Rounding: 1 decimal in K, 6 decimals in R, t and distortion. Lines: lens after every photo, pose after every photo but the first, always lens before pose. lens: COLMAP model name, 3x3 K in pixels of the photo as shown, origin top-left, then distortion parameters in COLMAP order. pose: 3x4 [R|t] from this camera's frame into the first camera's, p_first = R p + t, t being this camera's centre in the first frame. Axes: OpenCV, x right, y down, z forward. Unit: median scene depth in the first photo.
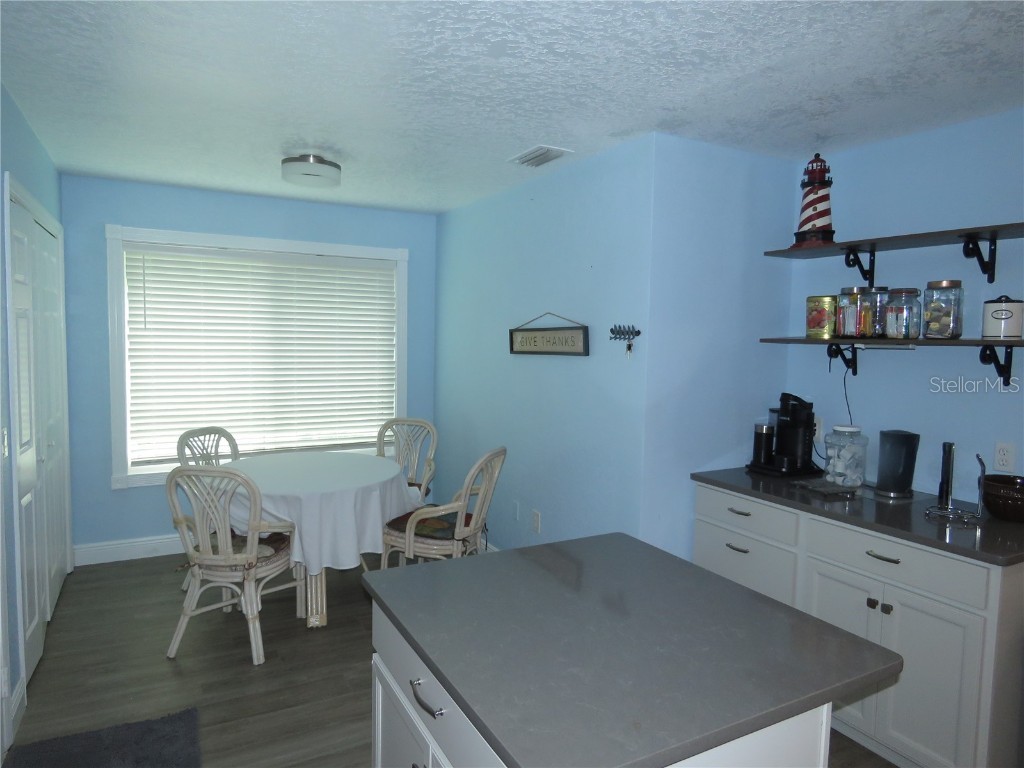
lens RADIAL K [[648.3, 0, 512.0], [0, 648.3, 384.0], [0, 0, 1]] dist [-0.005076, -0.001814]
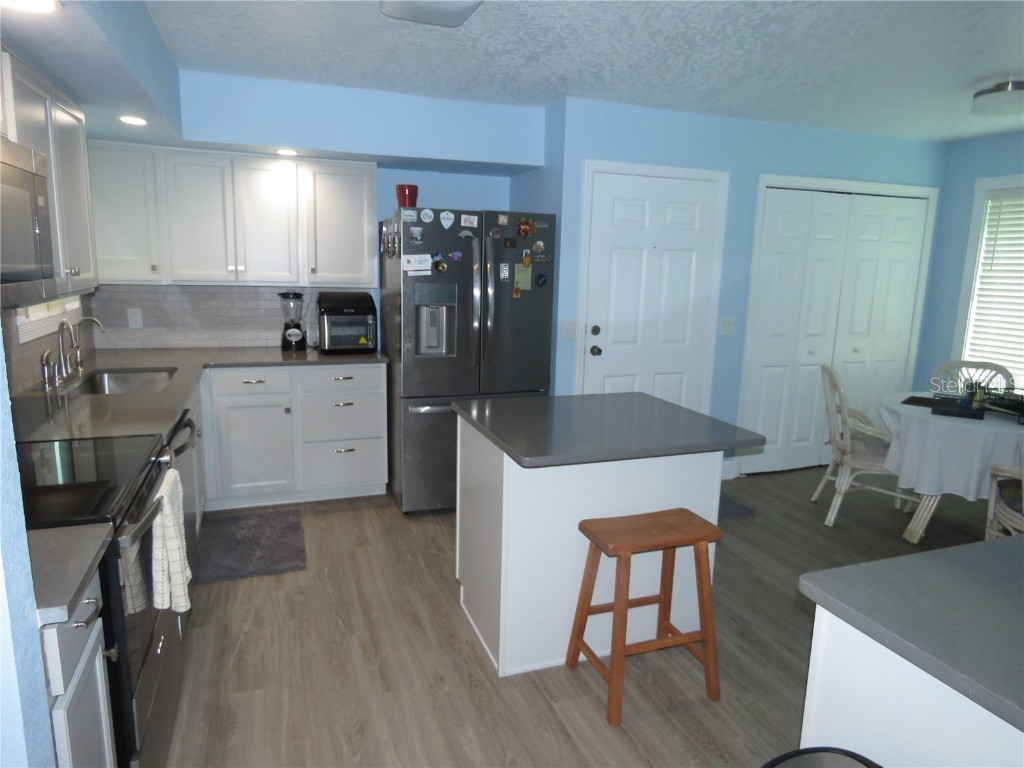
lens RADIAL K [[648.3, 0, 512.0], [0, 648.3, 384.0], [0, 0, 1]] dist [-0.005076, -0.001814]
pose [[-0.137139, 0.158486, -0.977791, 0.801965], [-0.098497, 0.980043, 0.172666, -0.006058], [0.985643, 0.119989, -0.118792, 0.434432]]
